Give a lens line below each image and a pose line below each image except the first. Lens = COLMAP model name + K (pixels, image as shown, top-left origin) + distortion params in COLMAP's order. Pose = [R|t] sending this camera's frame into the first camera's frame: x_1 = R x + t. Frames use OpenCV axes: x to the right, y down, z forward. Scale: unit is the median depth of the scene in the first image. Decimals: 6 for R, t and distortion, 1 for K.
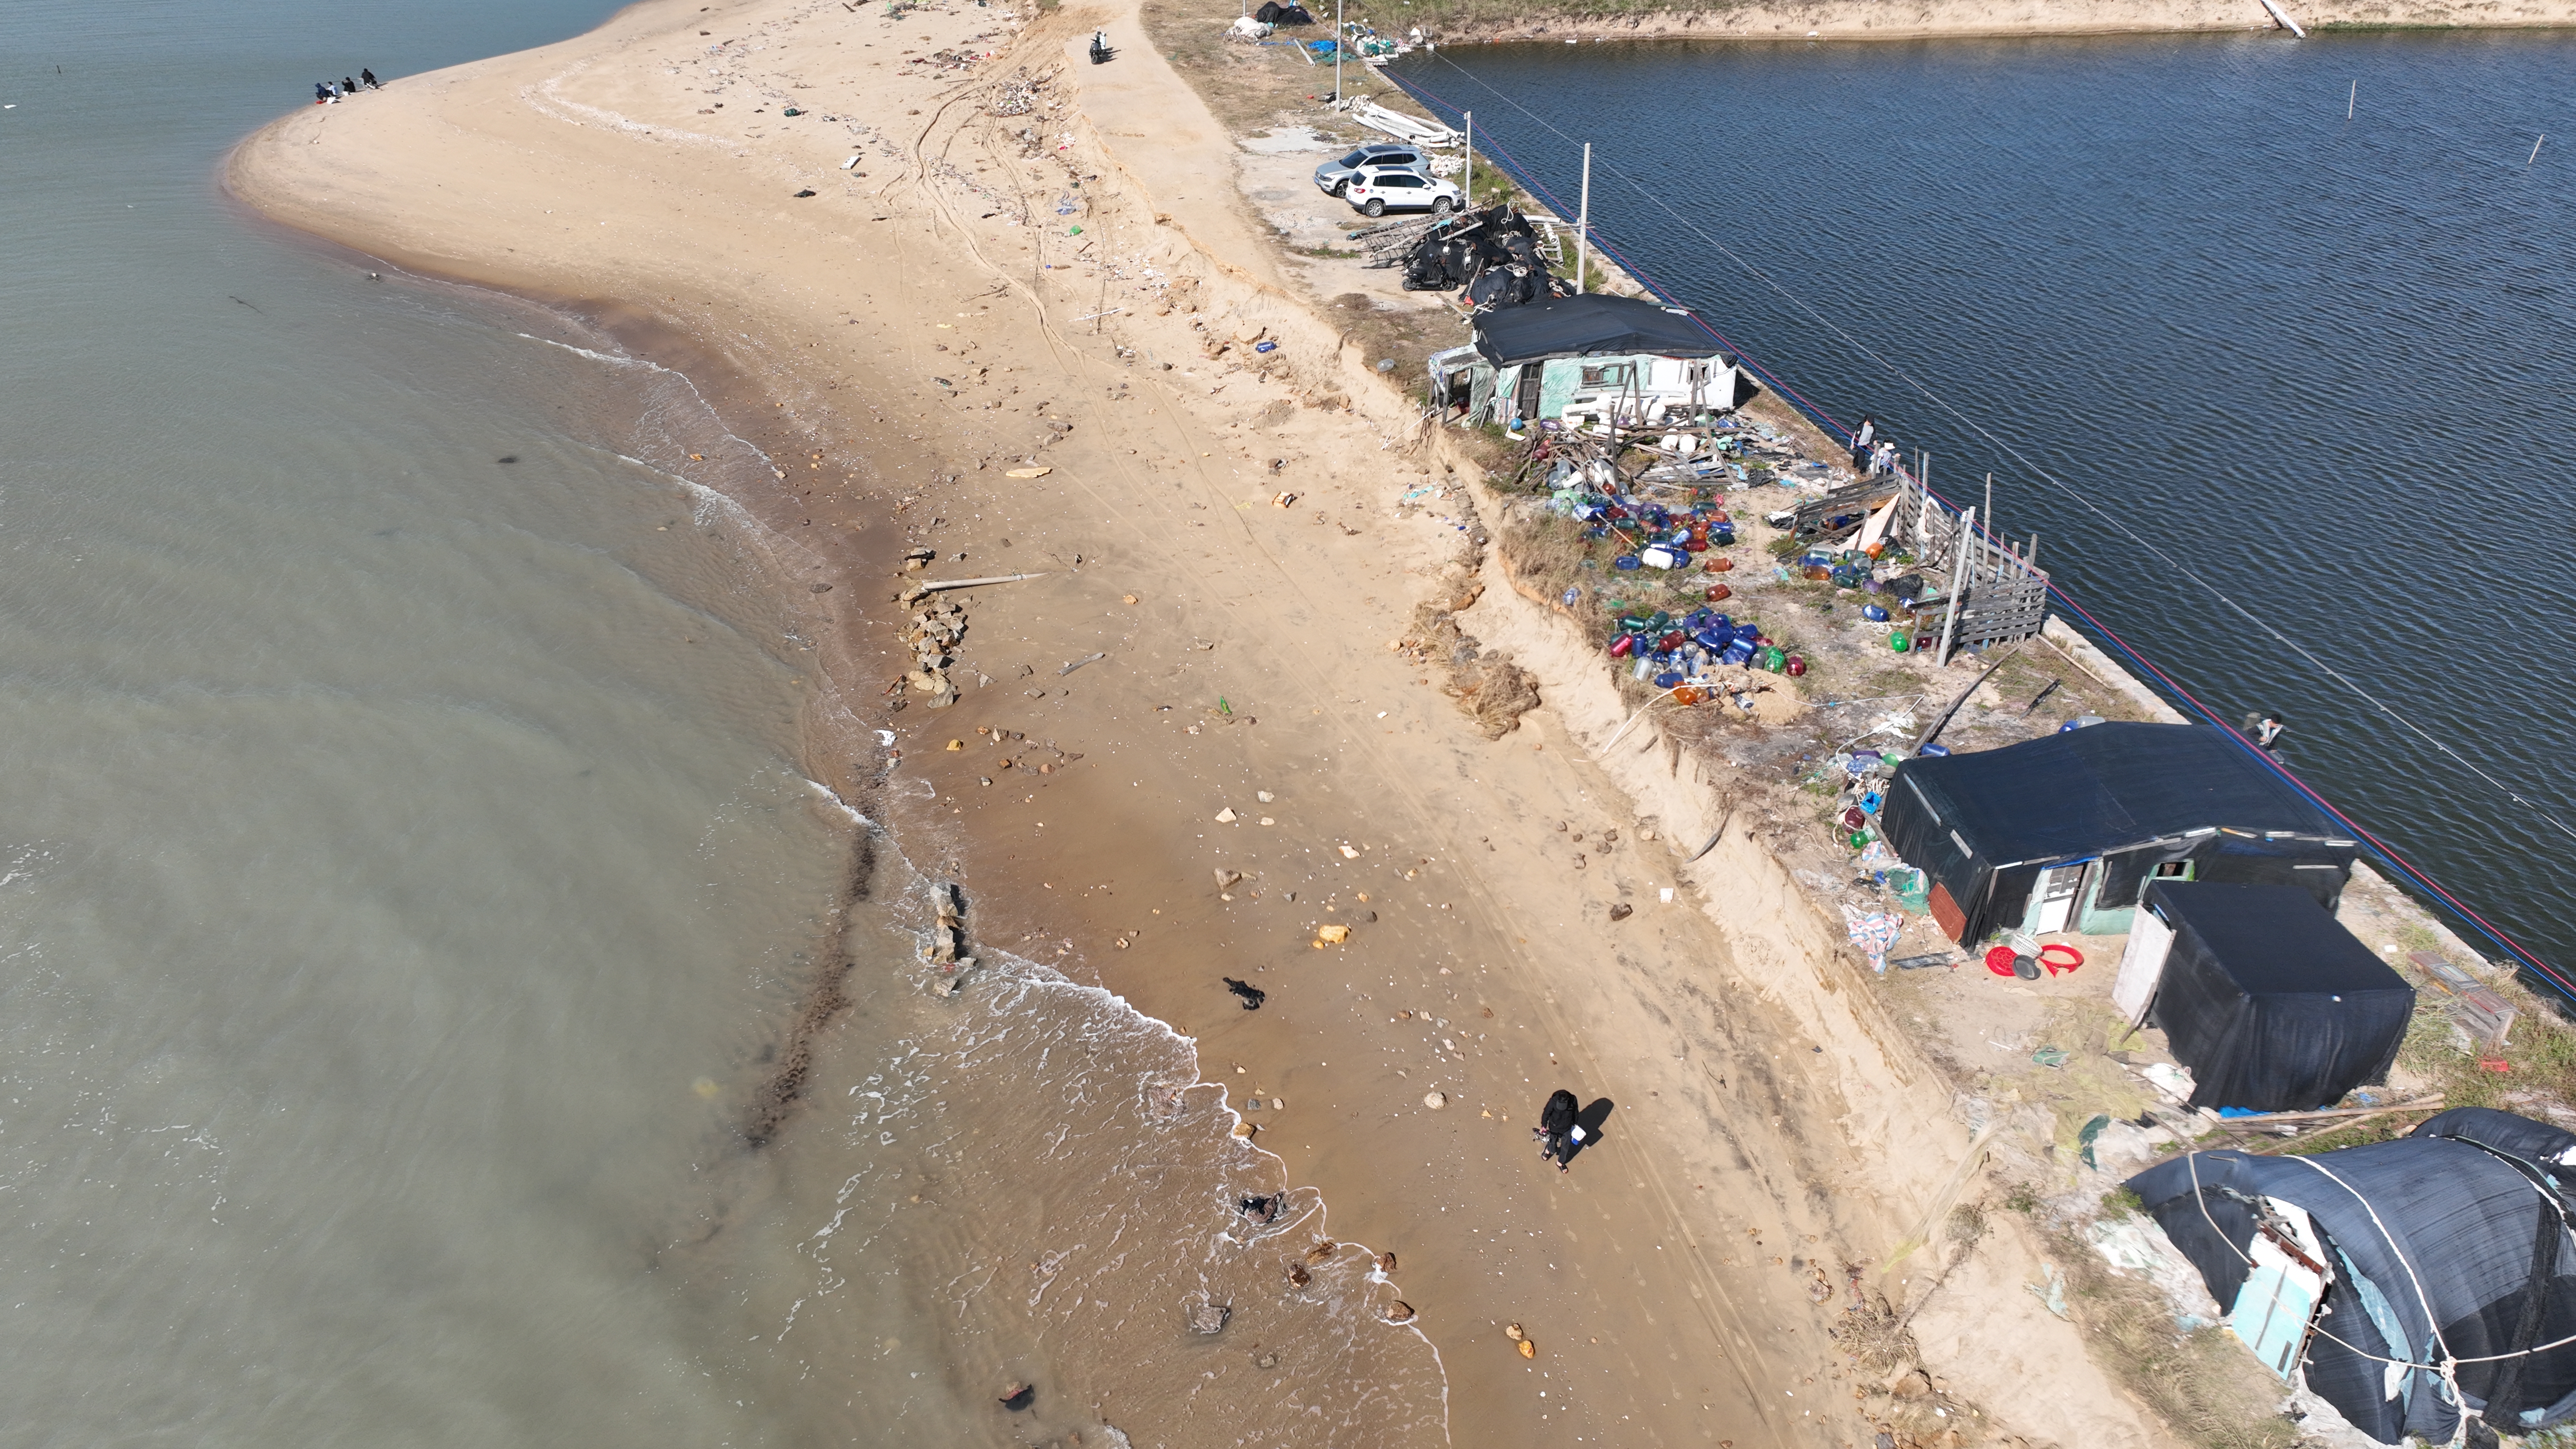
lens RADIAL K [[1815.8, 0, 1287.9], [0, 1815.8, 730.3], [0, 0, 1]] dist [-0.001125, 0.006298]
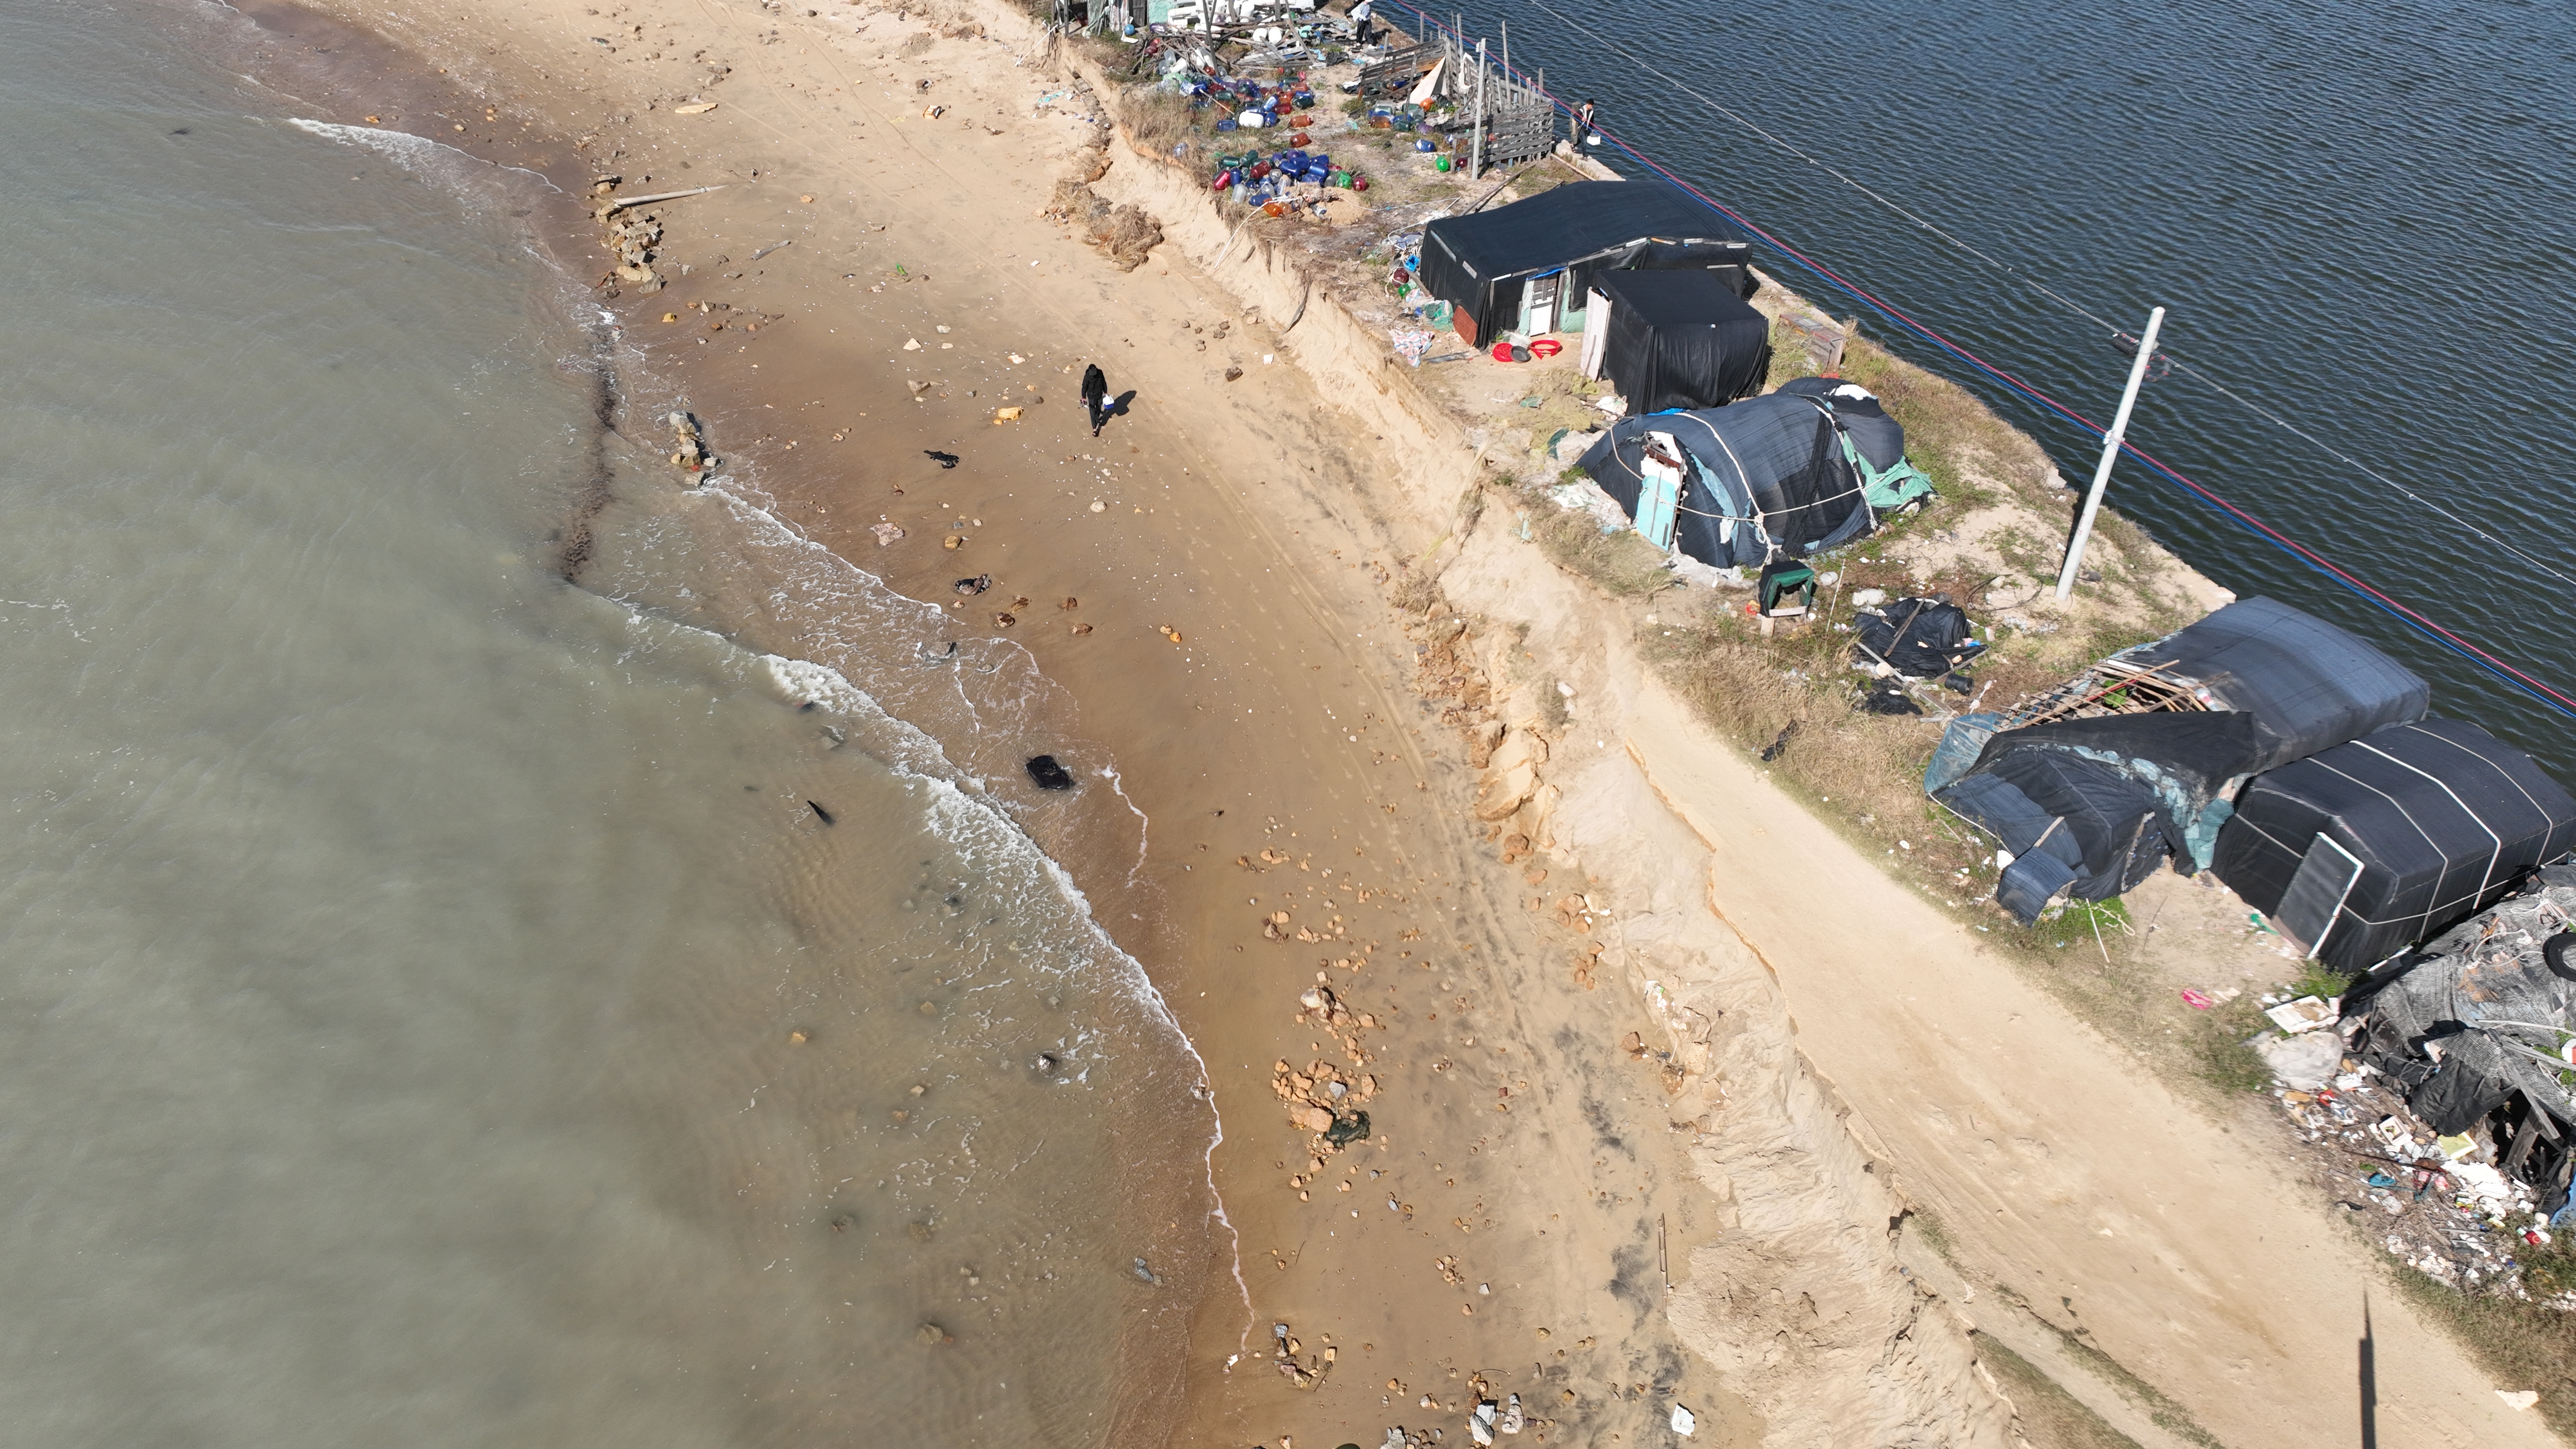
lens RADIAL K [[1815.8, 0, 1278.6], [0, 1815.8, 731.0], [0, 0, 1]] dist [-0.001125, 0.006298]
pose [[0.982475, -0.112209, 0.148836, -0.003064], [0.092177, 0.986511, 0.135275, 0.164596], [-0.162008, -0.119185, 0.979565, -0.261965]]
